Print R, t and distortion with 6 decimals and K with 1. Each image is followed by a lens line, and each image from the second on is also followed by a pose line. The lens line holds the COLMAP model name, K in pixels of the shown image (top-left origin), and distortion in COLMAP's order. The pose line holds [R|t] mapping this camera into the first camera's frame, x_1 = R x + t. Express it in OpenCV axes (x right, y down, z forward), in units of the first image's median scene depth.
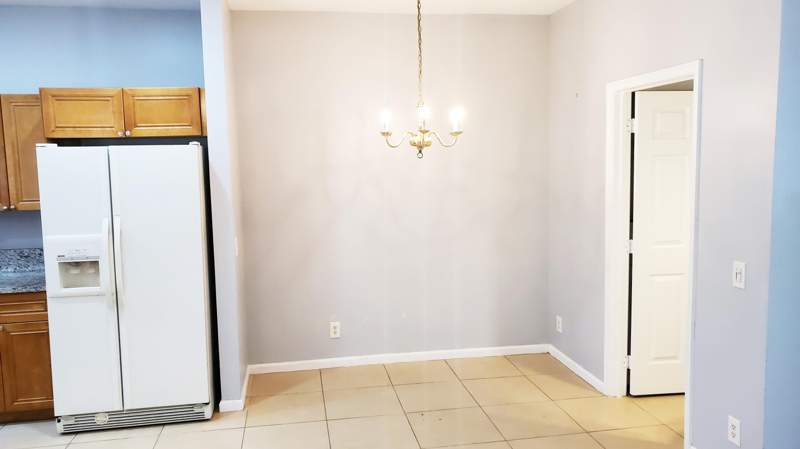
lens RADIAL K [[637.9, 0, 400.0], [0, 637.9, 224.5], [0, 0, 1]] dist [0.043151, -0.002634]
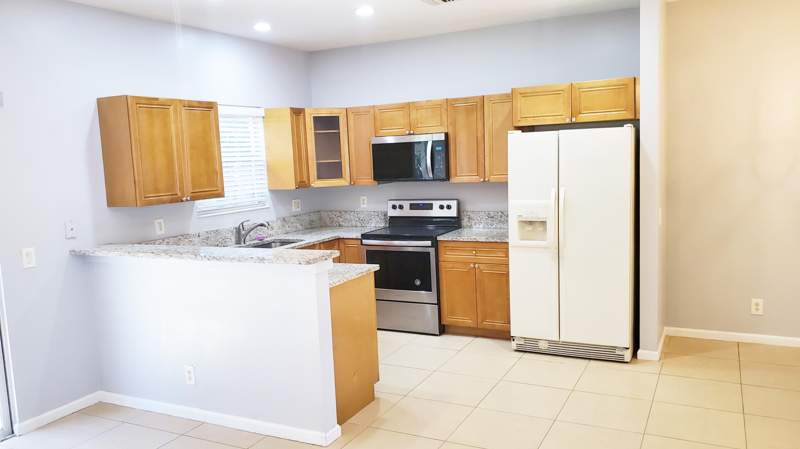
lens RADIAL K [[621.1, 0, 400.0], [0, 621.1, 224.5], [0, 0, 1]] dist [0.065969, -0.120297]
pose [[0.804269, 0.056885, -0.591537, 0.028767], [-0.039428, 0.998323, 0.042395, 0.021075], [0.592956, -0.010774, 0.805163, -0.161702]]
